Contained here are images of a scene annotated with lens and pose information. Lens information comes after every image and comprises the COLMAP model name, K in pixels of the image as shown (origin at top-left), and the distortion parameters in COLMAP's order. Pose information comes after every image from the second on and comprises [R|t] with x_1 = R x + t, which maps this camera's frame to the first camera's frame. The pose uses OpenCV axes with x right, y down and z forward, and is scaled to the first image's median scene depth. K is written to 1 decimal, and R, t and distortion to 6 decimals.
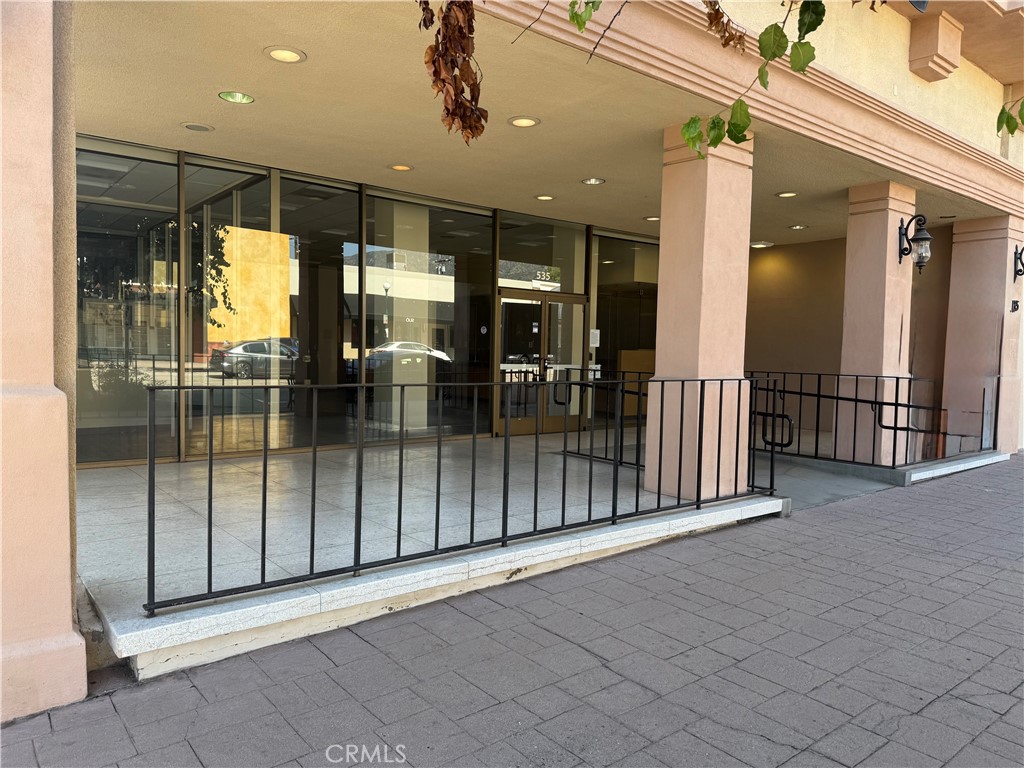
lens RADIAL K [[722.2, 0, 515.5], [0, 722.2, 389.1], [0, 0, 1]] dist [0.035303, -0.045609]
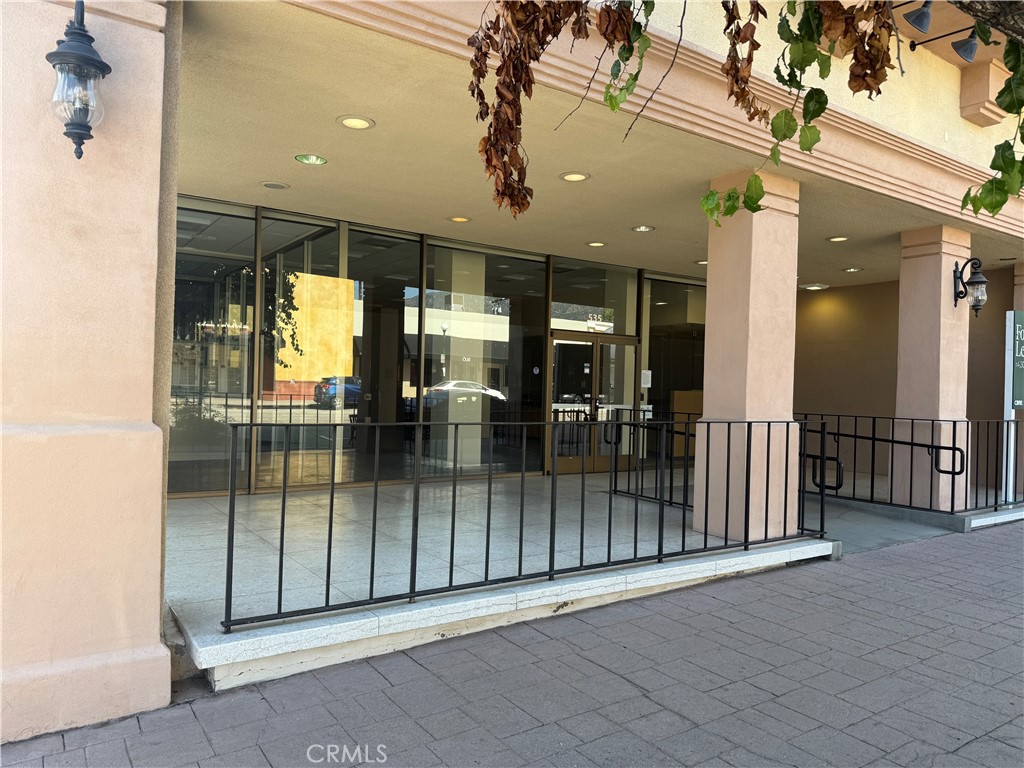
lens RADIAL K [[722.2, 0, 515.0], [0, 722.2, 388.6], [0, 0, 1]] dist [0.035303, -0.045609]
pose [[0.996986, 0.006218, -0.077335, 0.008589], [-0.010423, 0.998481, -0.054094, -0.000871], [0.076881, 0.054737, 0.995537, -0.046416]]
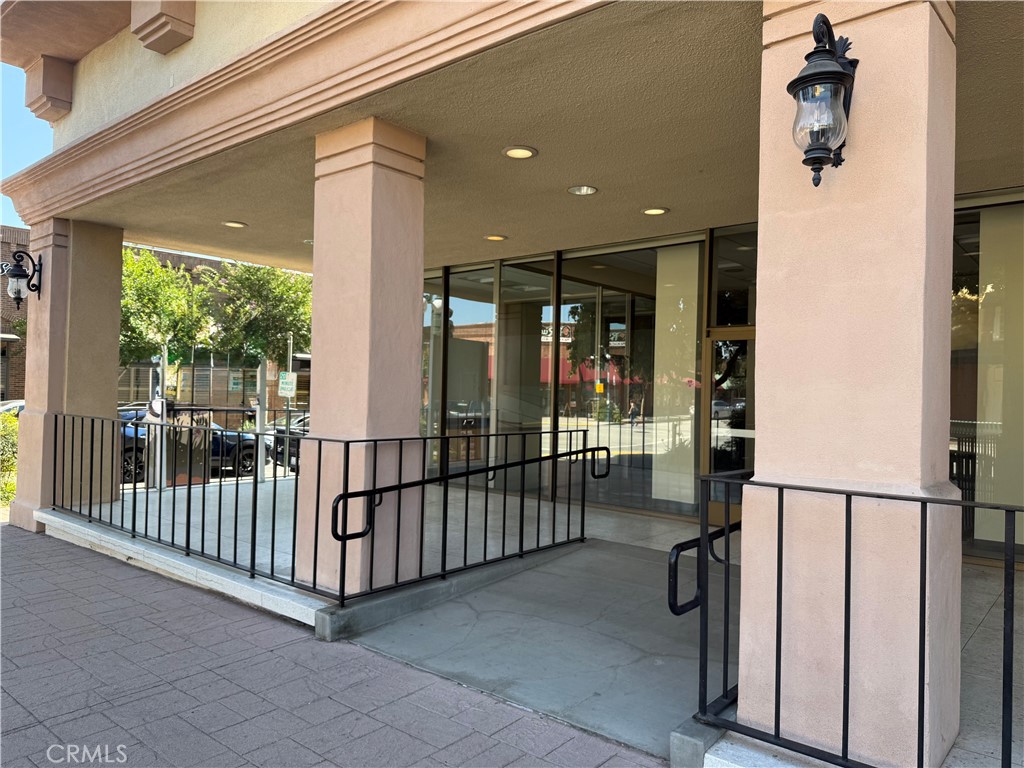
lens RADIAL K [[722.2, 0, 509.1], [0, 722.2, 385.4], [0, 0, 1]] dist [0.035303, -0.045609]
pose [[0.190026, -0.029072, -0.981349, 1.215204], [-0.072330, 0.996431, -0.043524, -0.055646], [0.979111, 0.079251, 0.187245, 1.131676]]
